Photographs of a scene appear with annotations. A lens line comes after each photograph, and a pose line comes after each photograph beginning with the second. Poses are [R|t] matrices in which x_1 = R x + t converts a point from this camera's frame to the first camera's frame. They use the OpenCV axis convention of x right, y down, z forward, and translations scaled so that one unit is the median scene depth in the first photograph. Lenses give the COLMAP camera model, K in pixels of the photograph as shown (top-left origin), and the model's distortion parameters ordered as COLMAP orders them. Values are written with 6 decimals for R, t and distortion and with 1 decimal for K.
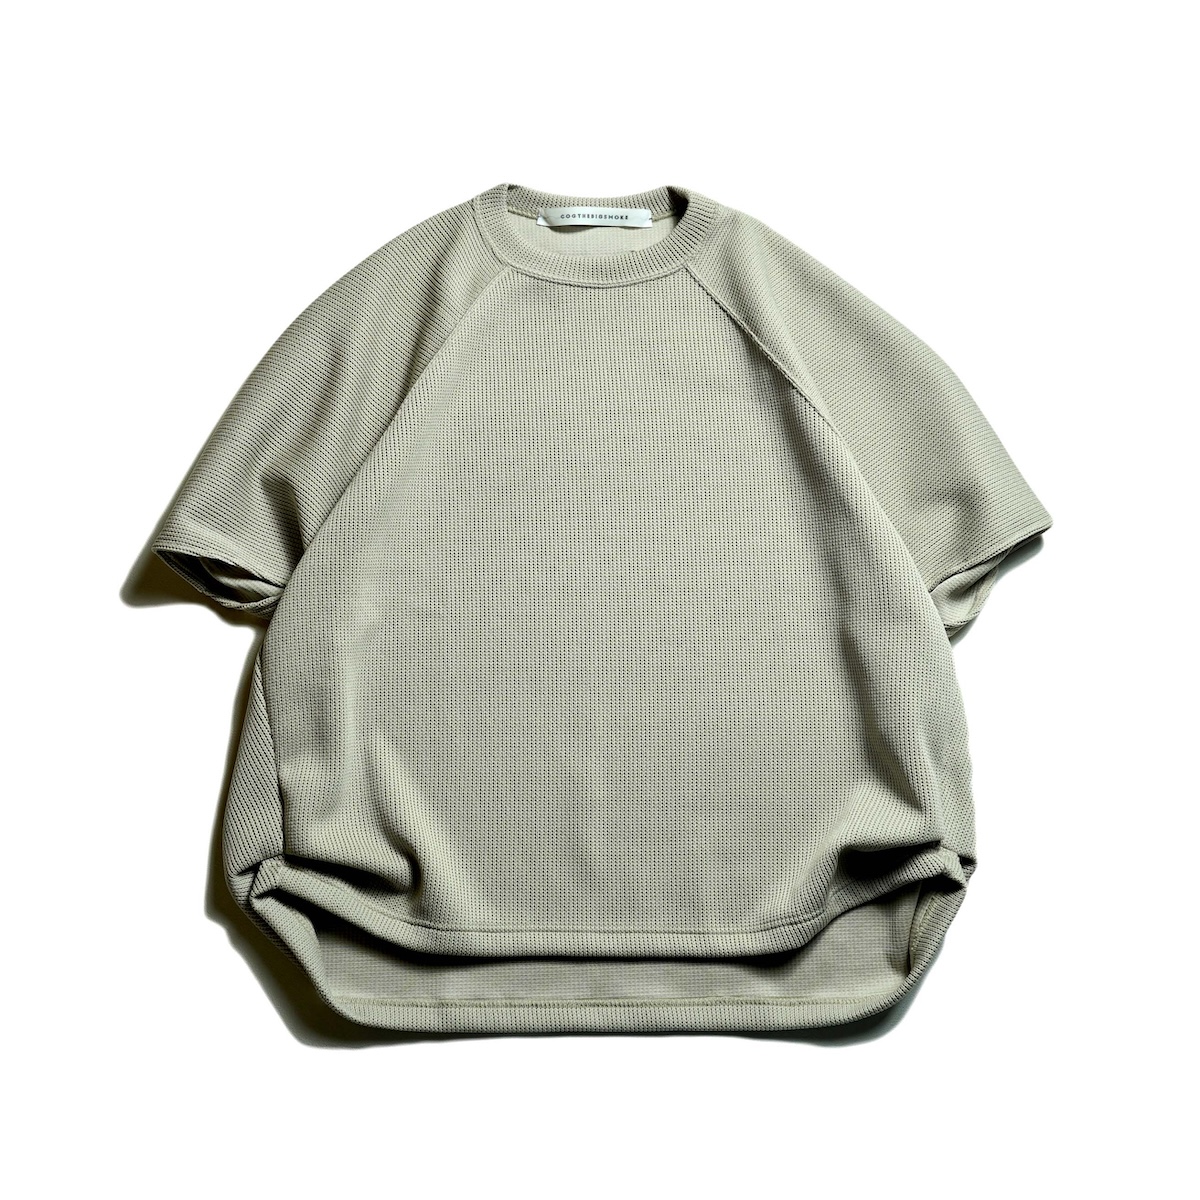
lens RADIAL K [[1238.5, 0, 595.4], [0, 1238.5, 595.9], [0, 0, 1]] dist [-0.046430, 0.000000]
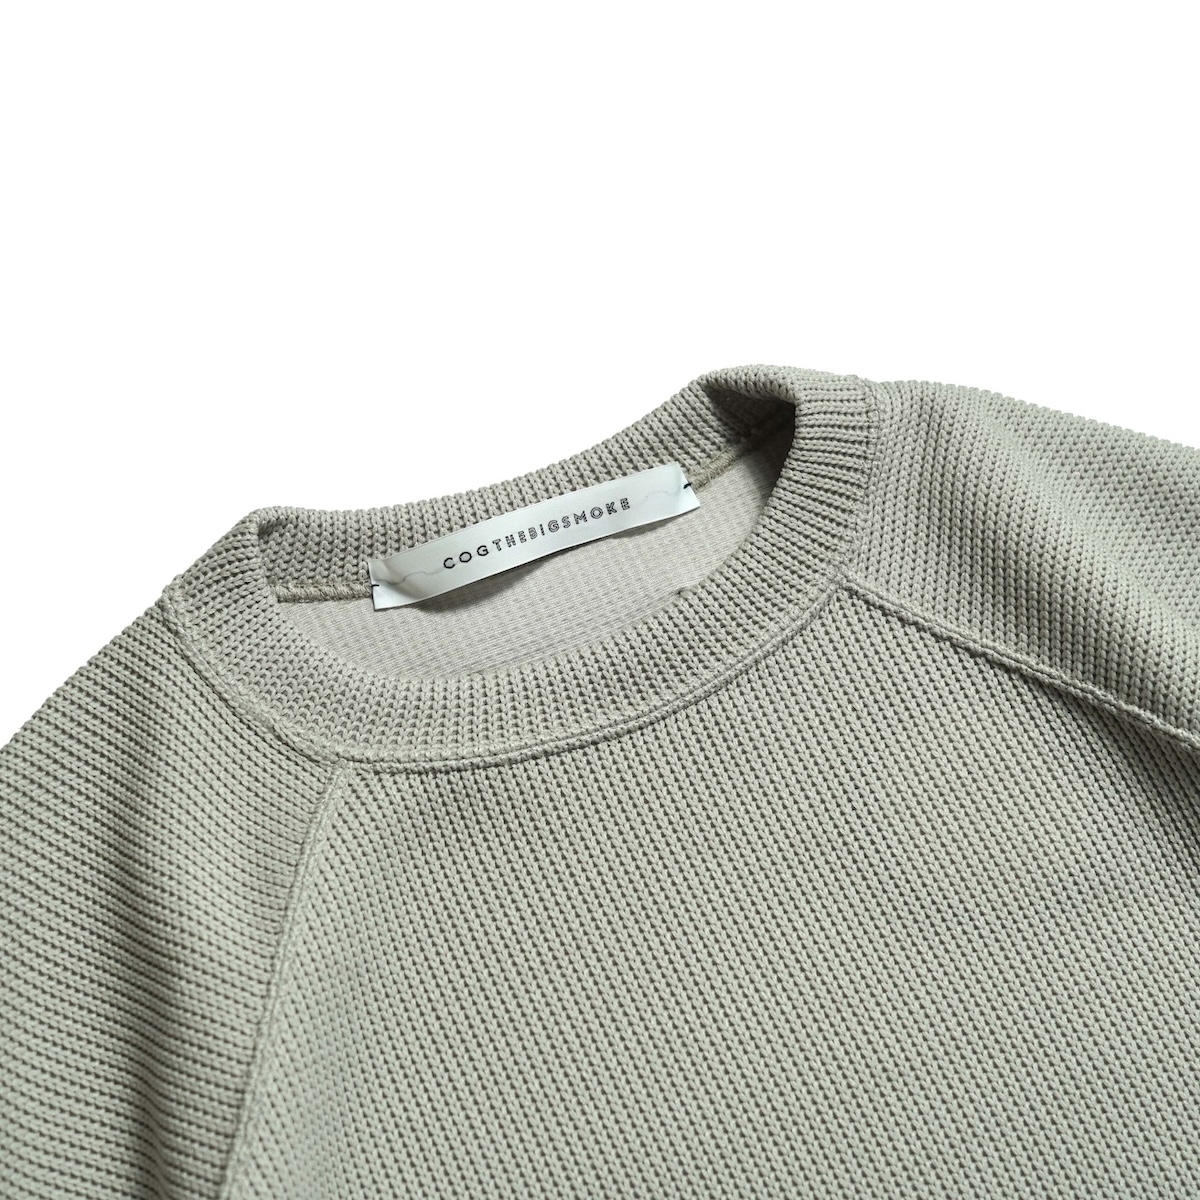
lens RADIAL K [[1860.8, 0, 599.8], [0, 1860.8, 600.8], [0, 0, 1]] dist [-0.008067, 0.000000]
pose [[0.926691, -0.321520, 0.194599, -0.088319], [0.355817, 0.917276, -0.178880, -0.197241], [-0.120988, 0.235009, 0.964434, 0.526598]]
